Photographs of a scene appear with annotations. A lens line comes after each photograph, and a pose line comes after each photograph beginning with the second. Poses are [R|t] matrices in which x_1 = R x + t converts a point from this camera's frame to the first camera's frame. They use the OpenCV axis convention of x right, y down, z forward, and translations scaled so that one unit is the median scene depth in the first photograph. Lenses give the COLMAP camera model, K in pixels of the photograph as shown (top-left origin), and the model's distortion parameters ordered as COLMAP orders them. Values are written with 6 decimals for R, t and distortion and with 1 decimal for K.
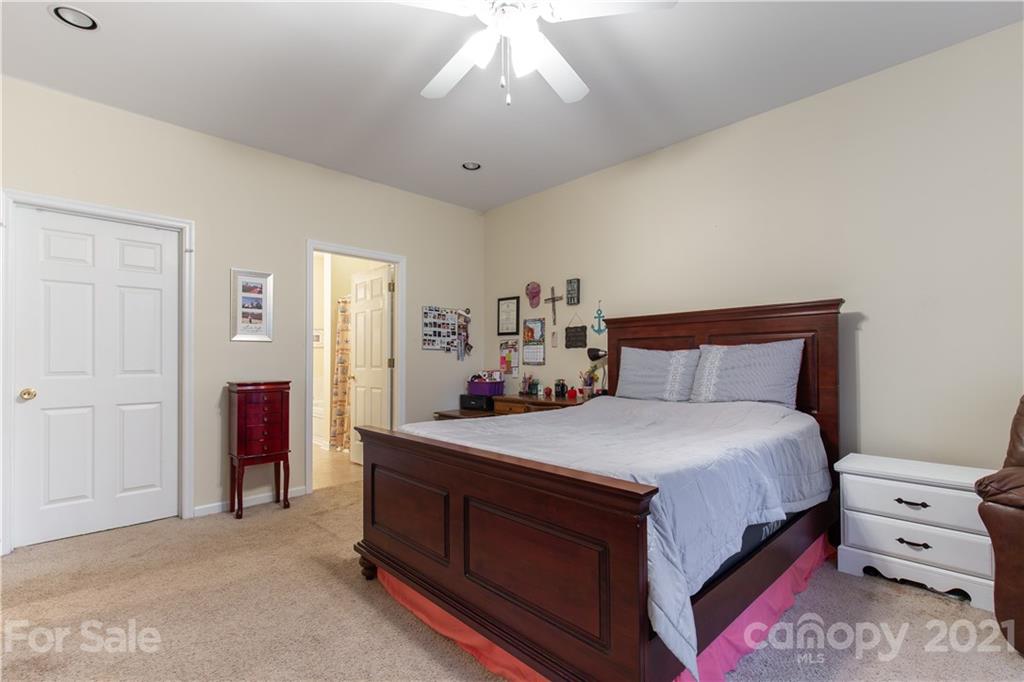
lens RADIAL K [[468.4, 0, 512.7], [0, 468.4, 347.0], [0, 0, 1]] dist [0.001278, 0.000875]
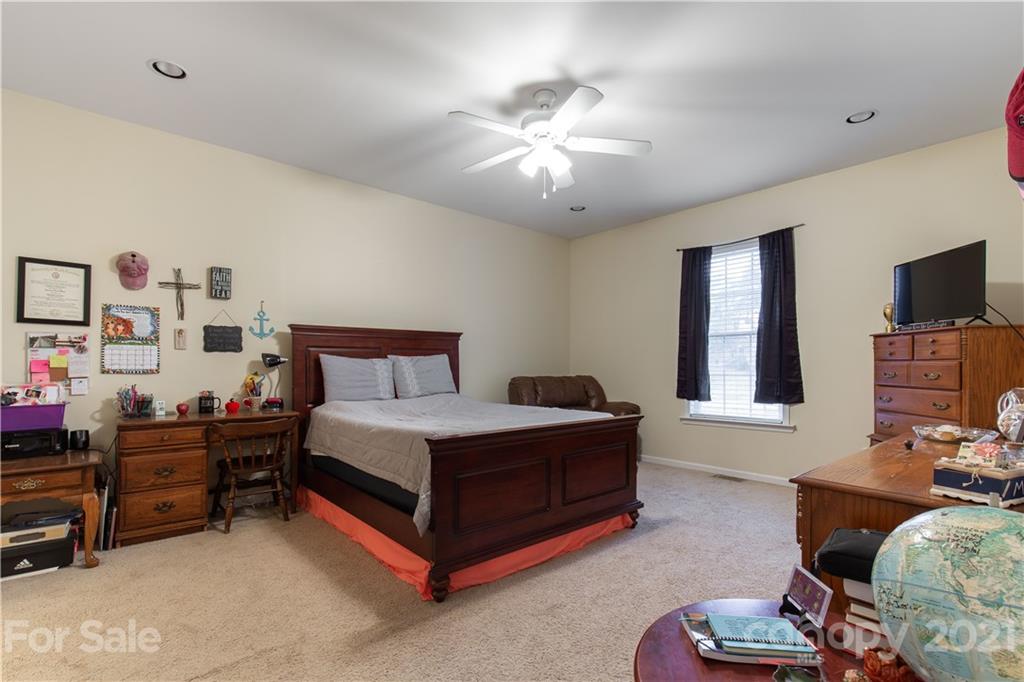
lens RADIAL K [[468.4, 0, 513.8], [0, 468.4, 364.6], [0, 0, 1]] dist [0.001278, 0.000875]
pose [[0.048101, 0.008433, 0.998807, -0.624784], [-0.027237, 0.999604, -0.007128, 0.015114], [-0.998471, -0.026862, 0.048312, 0.419290]]
